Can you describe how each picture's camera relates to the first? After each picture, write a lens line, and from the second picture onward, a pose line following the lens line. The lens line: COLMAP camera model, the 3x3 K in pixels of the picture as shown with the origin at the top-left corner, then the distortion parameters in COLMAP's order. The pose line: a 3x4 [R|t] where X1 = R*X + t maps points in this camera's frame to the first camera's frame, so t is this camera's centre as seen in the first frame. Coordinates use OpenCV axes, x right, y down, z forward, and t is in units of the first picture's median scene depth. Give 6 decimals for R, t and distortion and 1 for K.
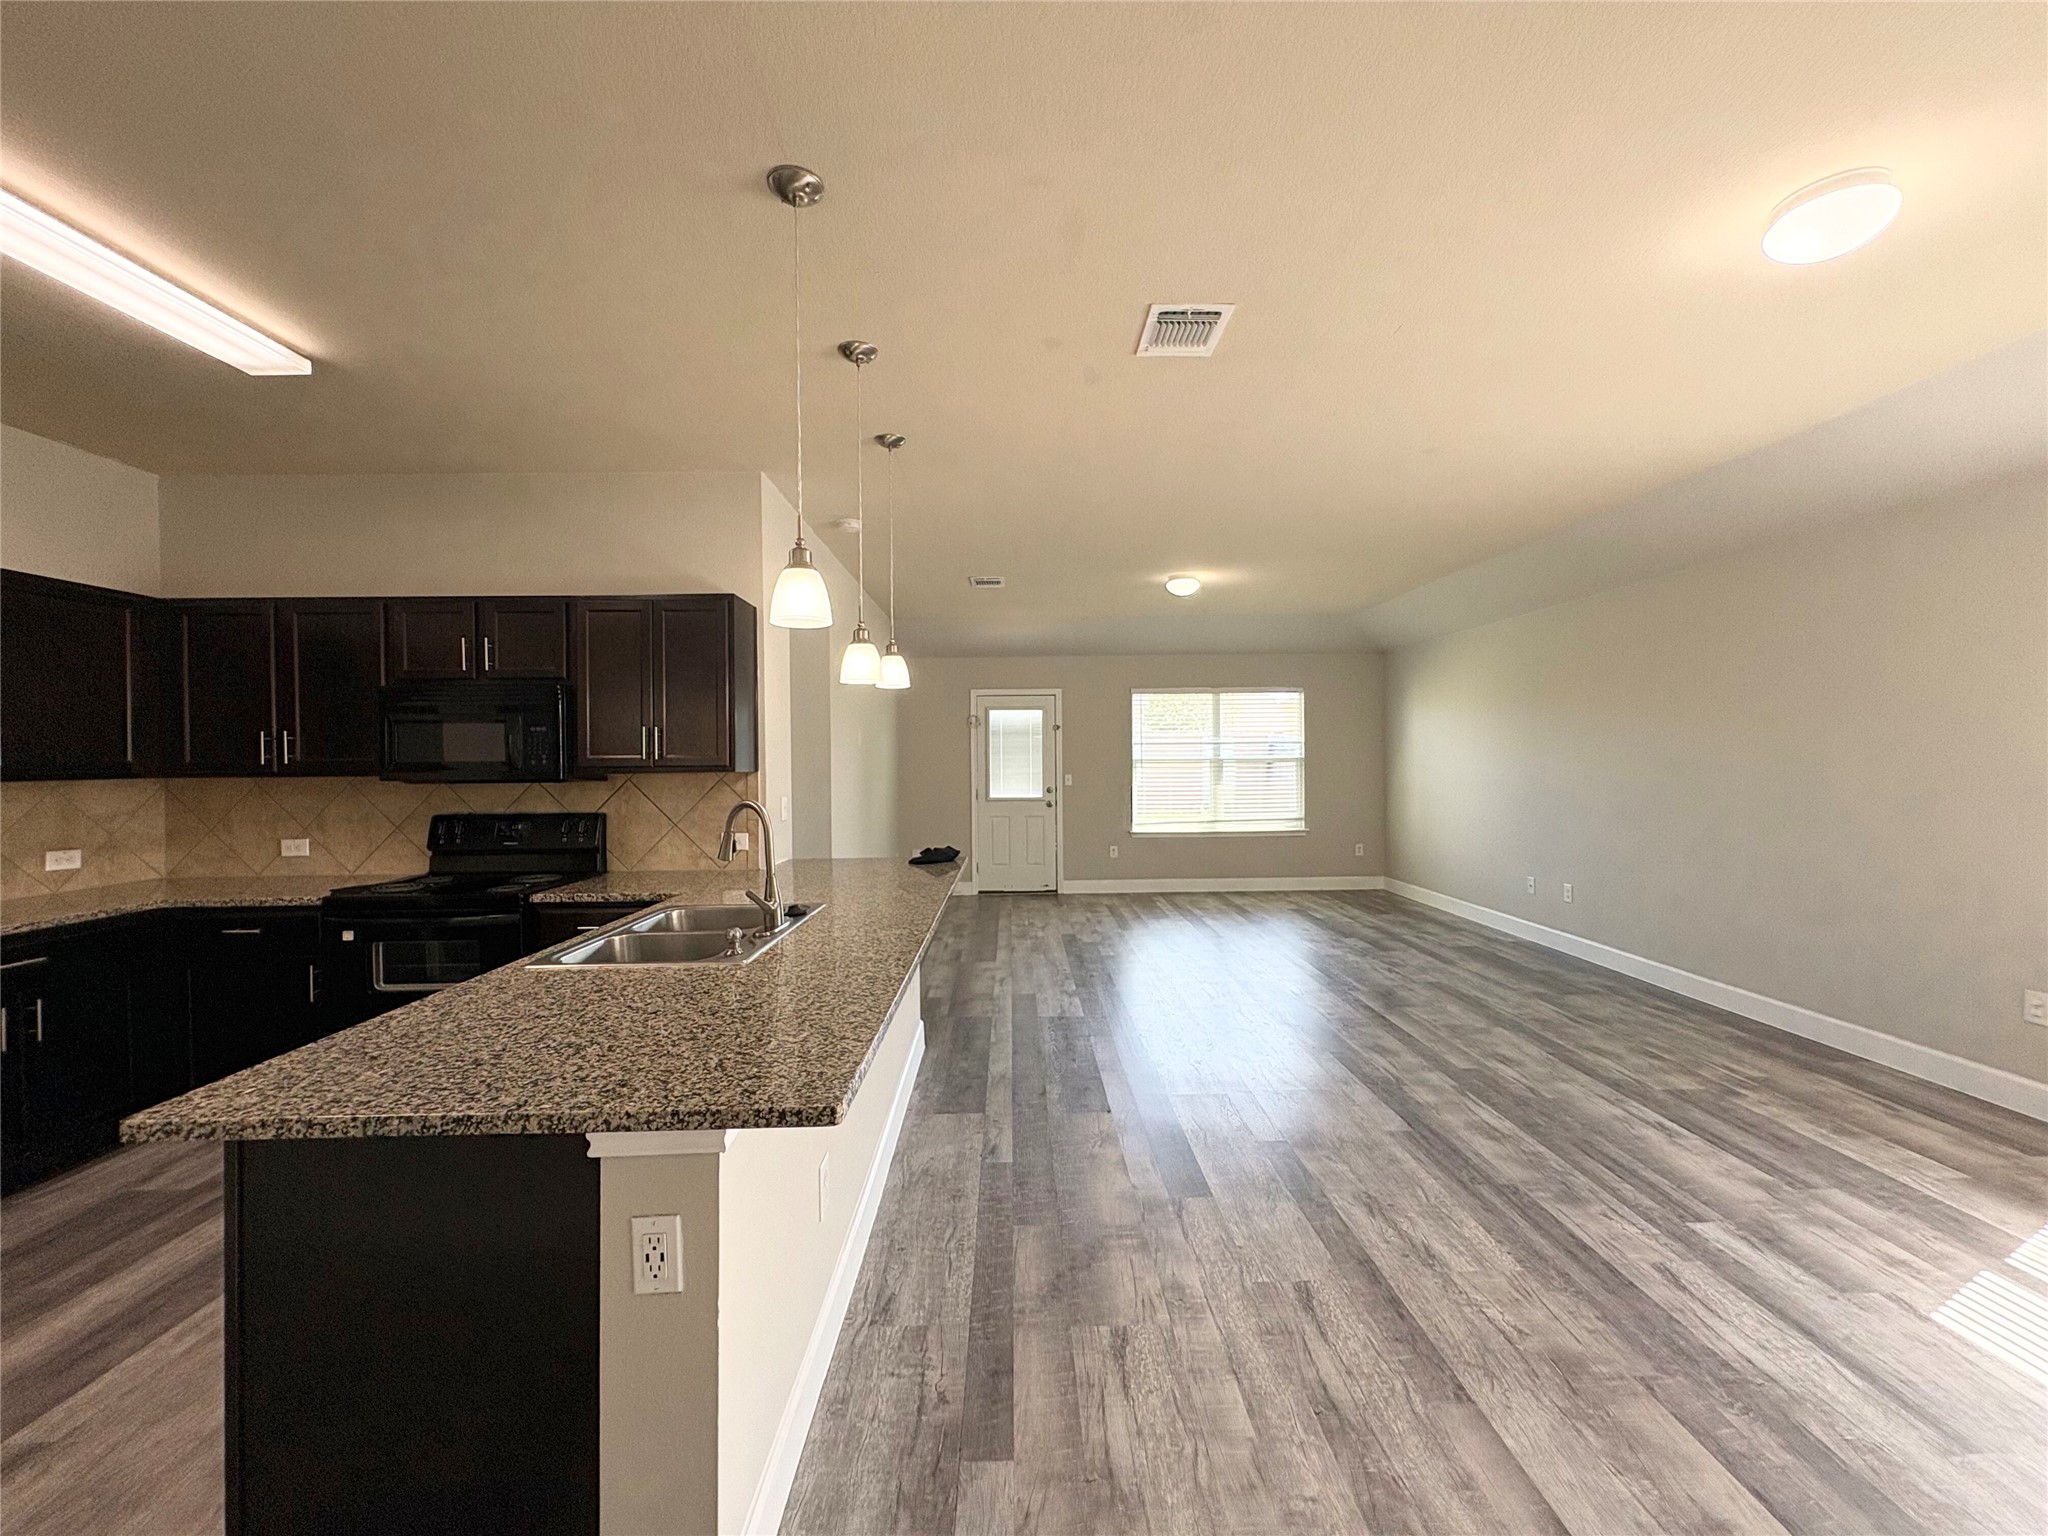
lens RADIAL K [[813.9, 0, 1022.2], [0, 813.9, 761.6], [0, 0, 1]] dist [0.000349, -0.000025]
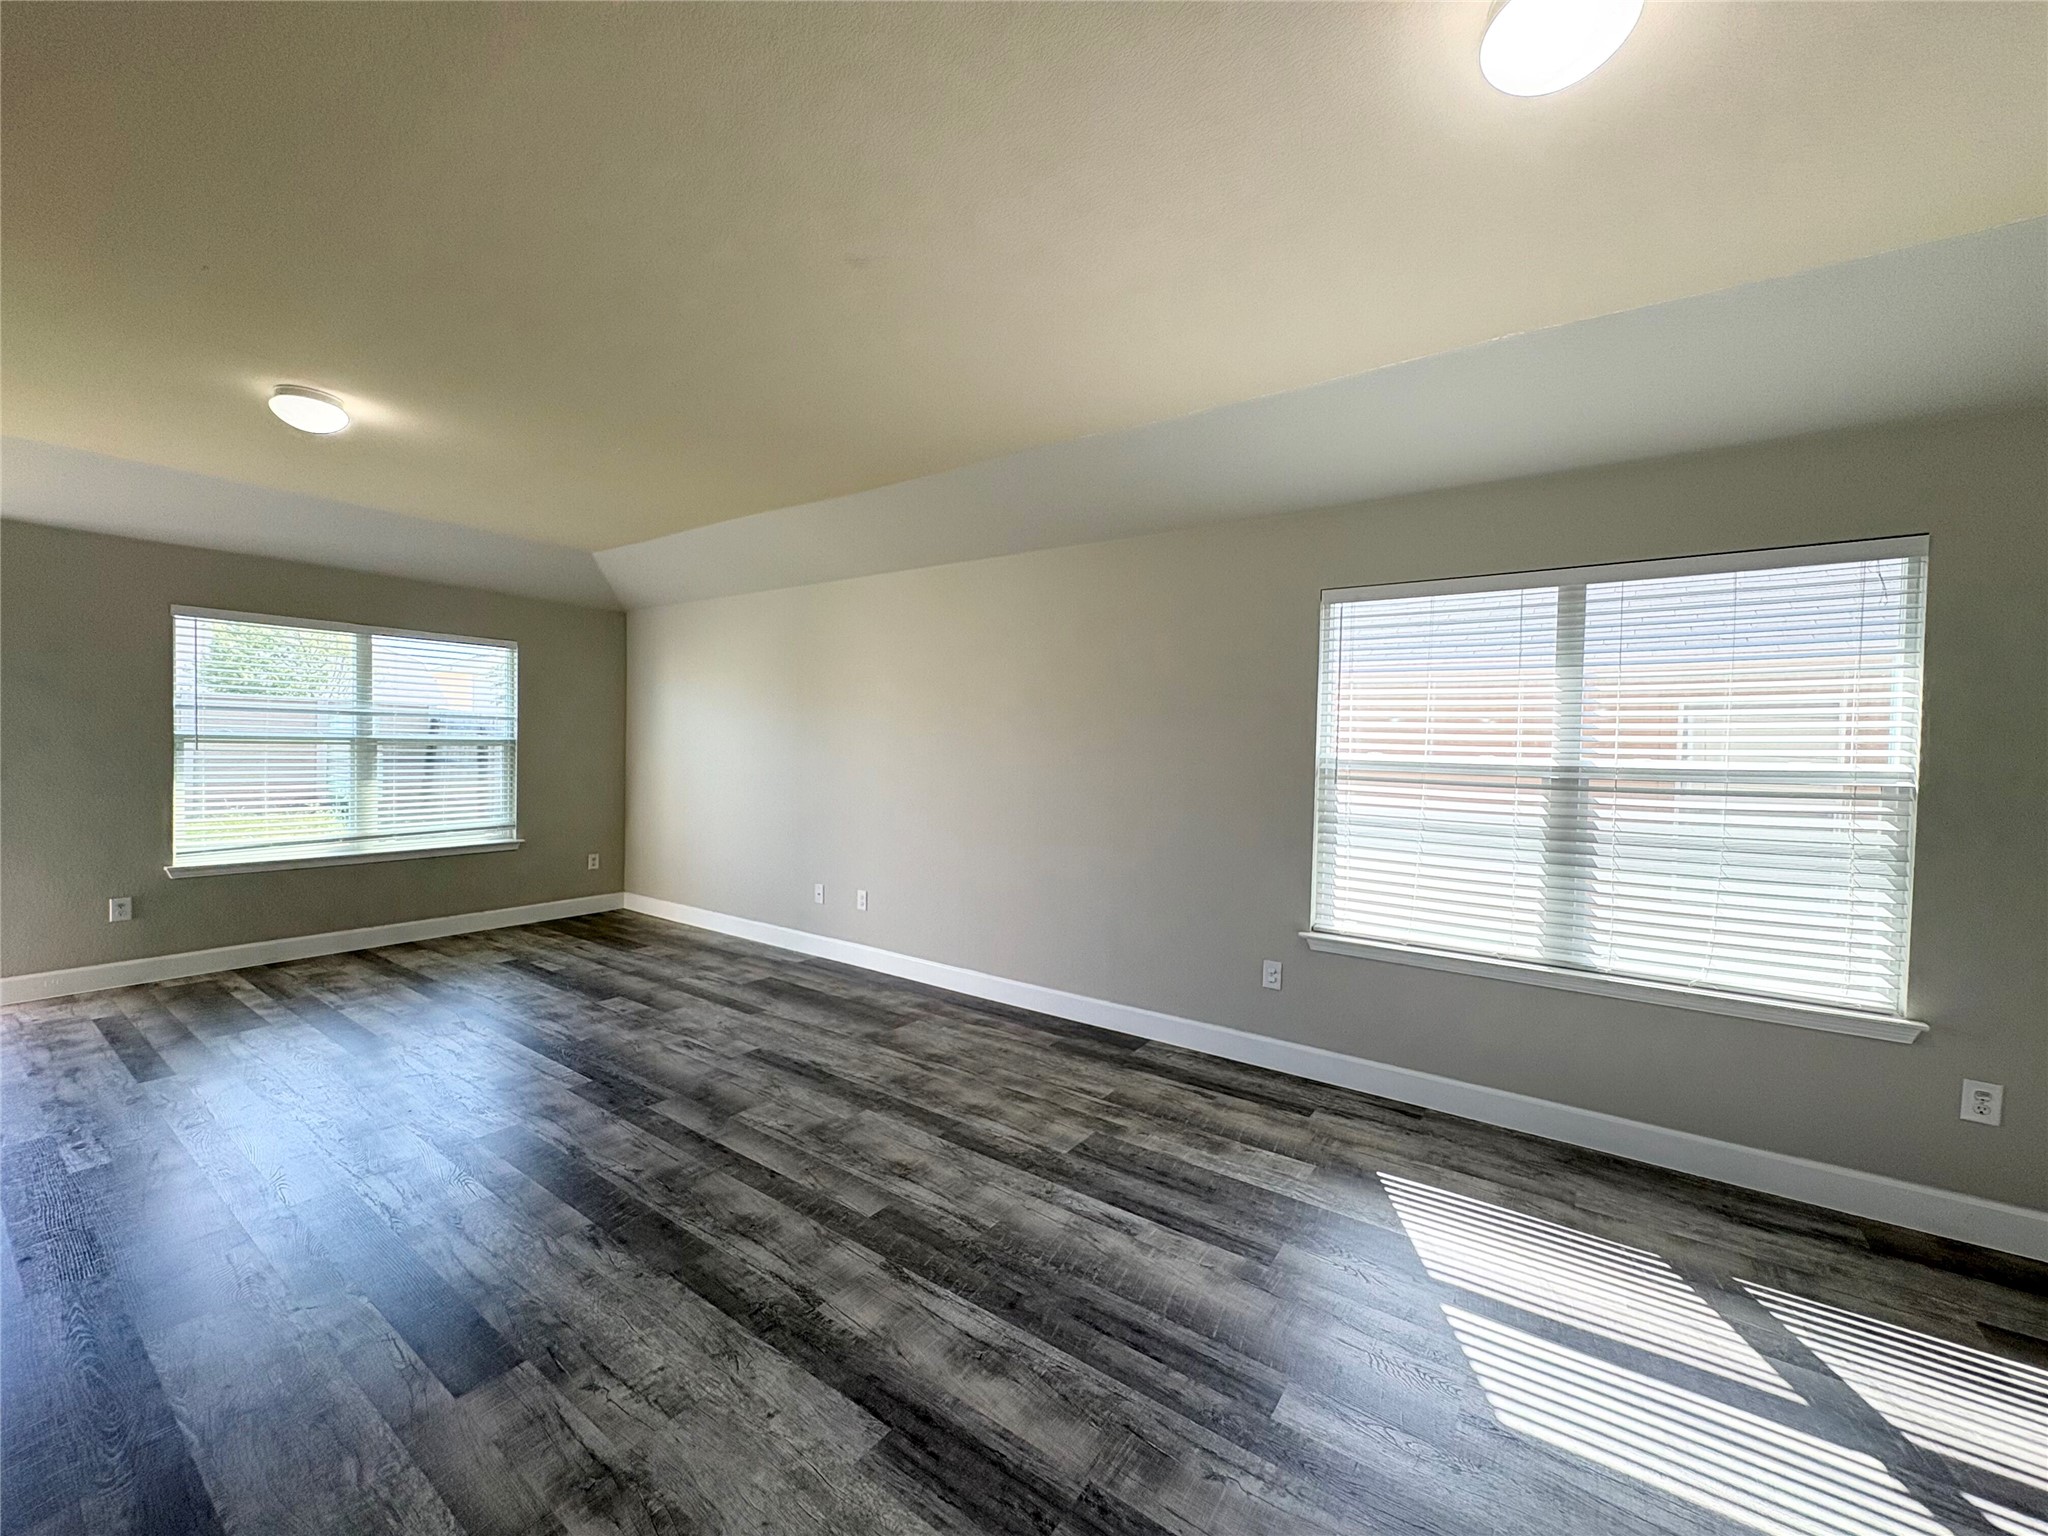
lens RADIAL K [[813.9, 0, 1015.9], [0, 813.9, 765.3], [0, 0, 1]] dist [0.000349, -0.000025]
pose [[0.593163, 0.003717, 0.805074, 0.090997], [-0.023303, 0.999650, 0.012554, -0.005299], [-0.804745, -0.026207, 0.593041, 0.653318]]
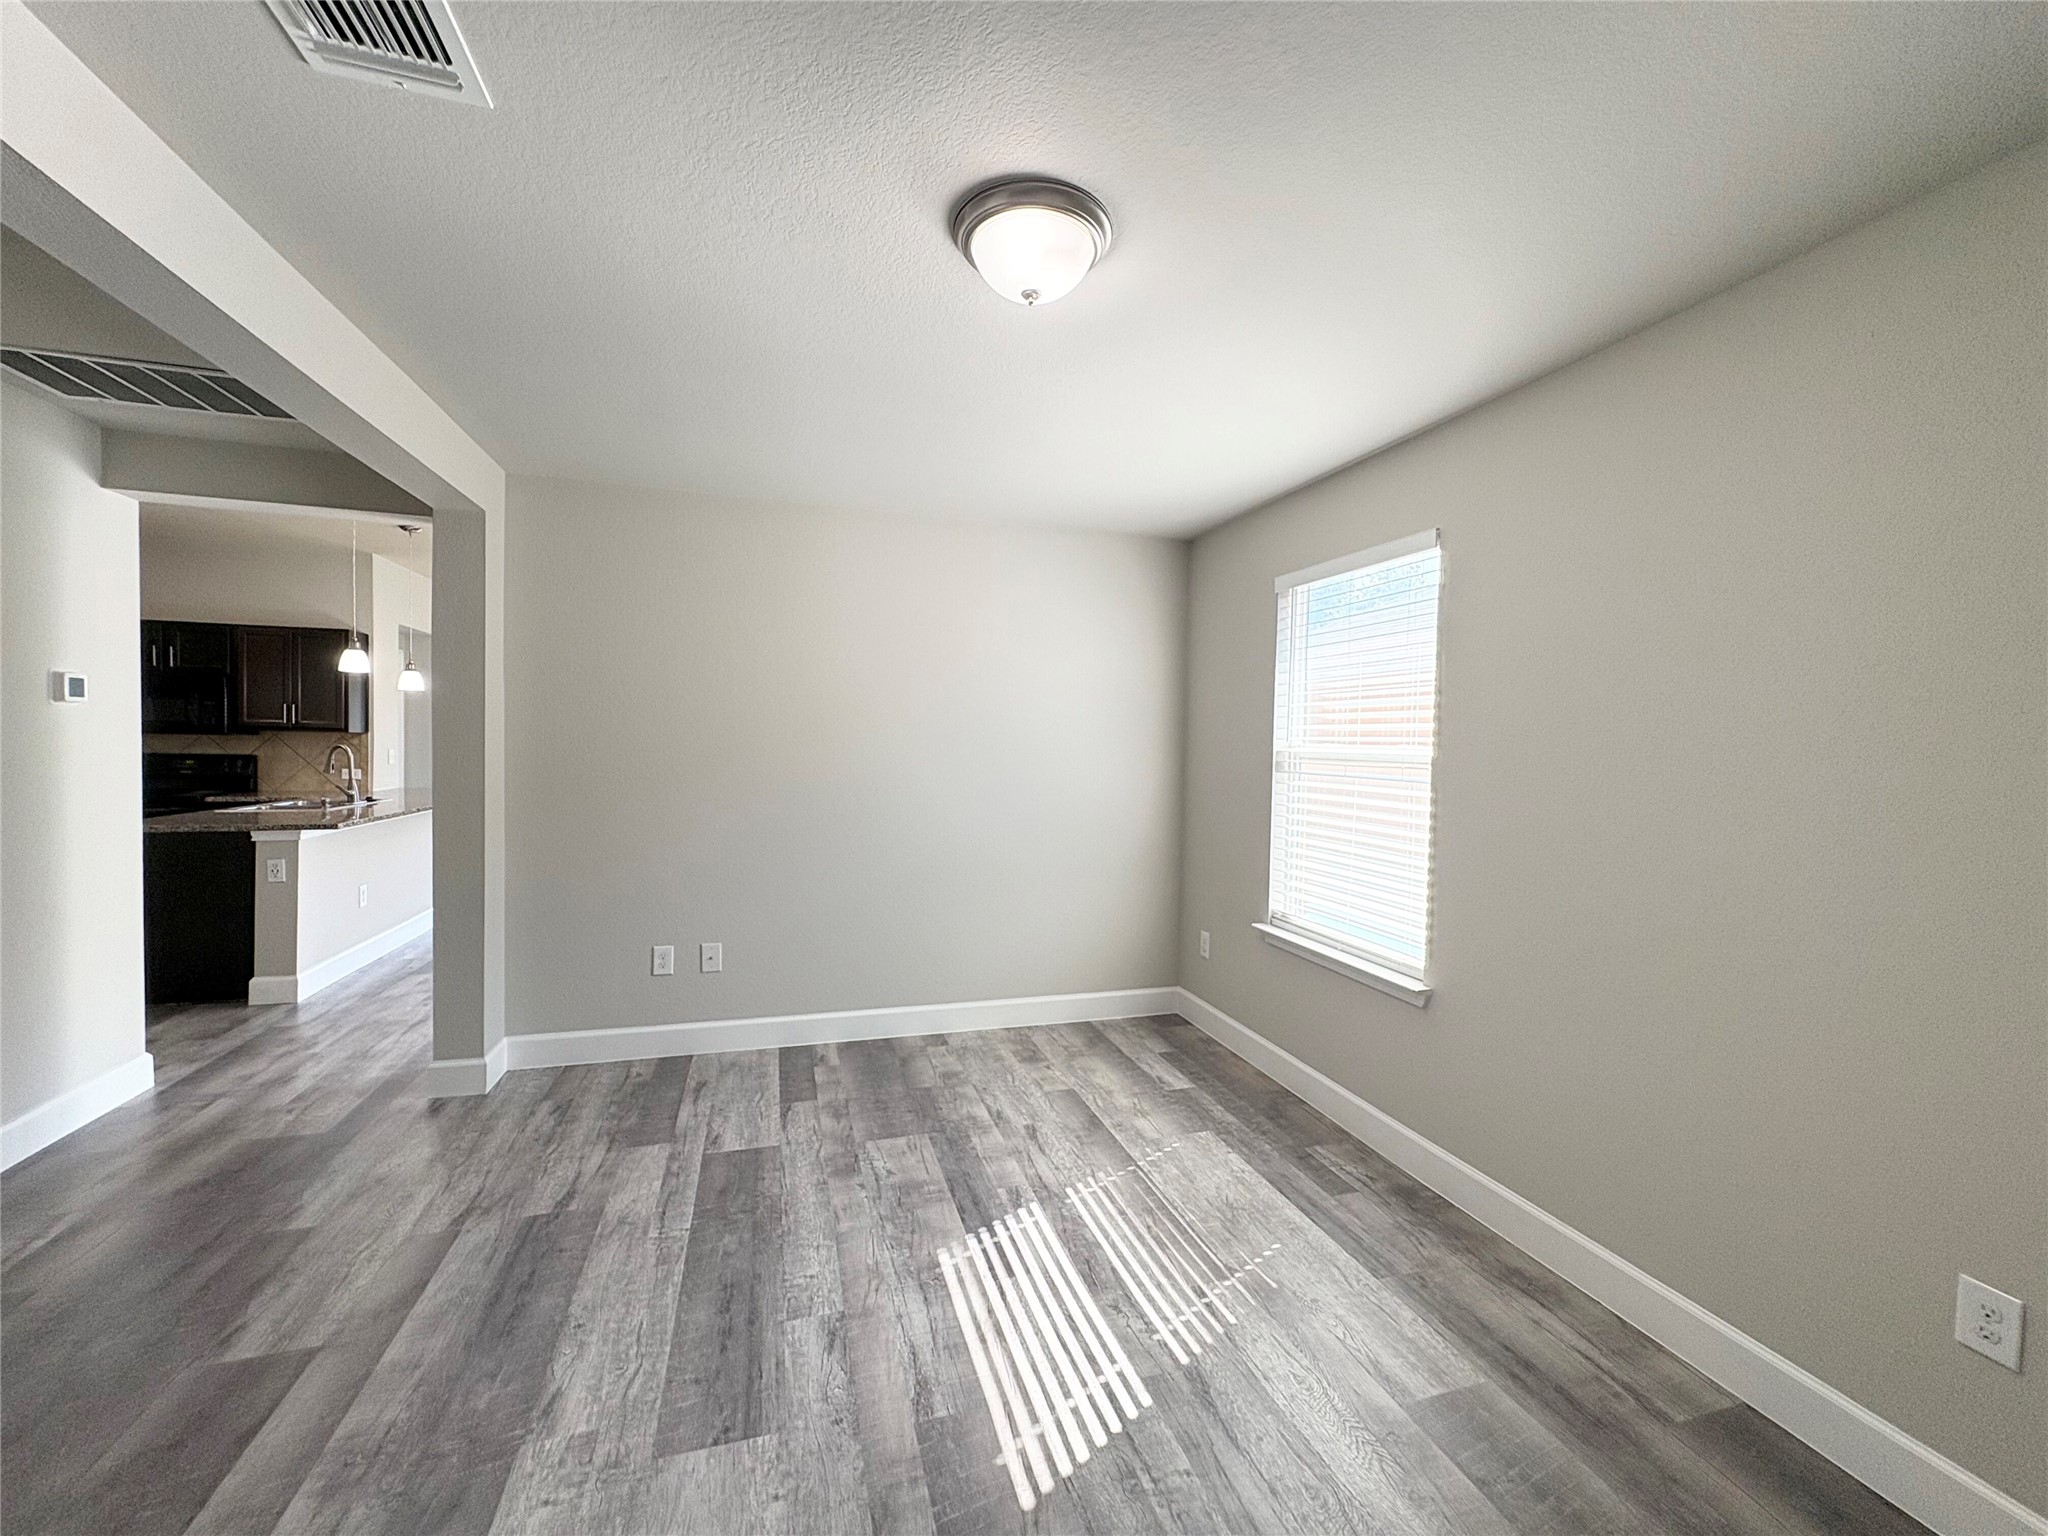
lens RADIAL K [[813.9, 0, 1020.4], [0, 813.9, 765.3], [0, 0, 1]] dist [0.000349, -0.000025]
pose [[0.960241, 0.024704, 0.278076, 0.111008], [-0.030855, 0.999366, 0.017765, 0.001618], [-0.277461, -0.025639, 0.960395, -0.218693]]
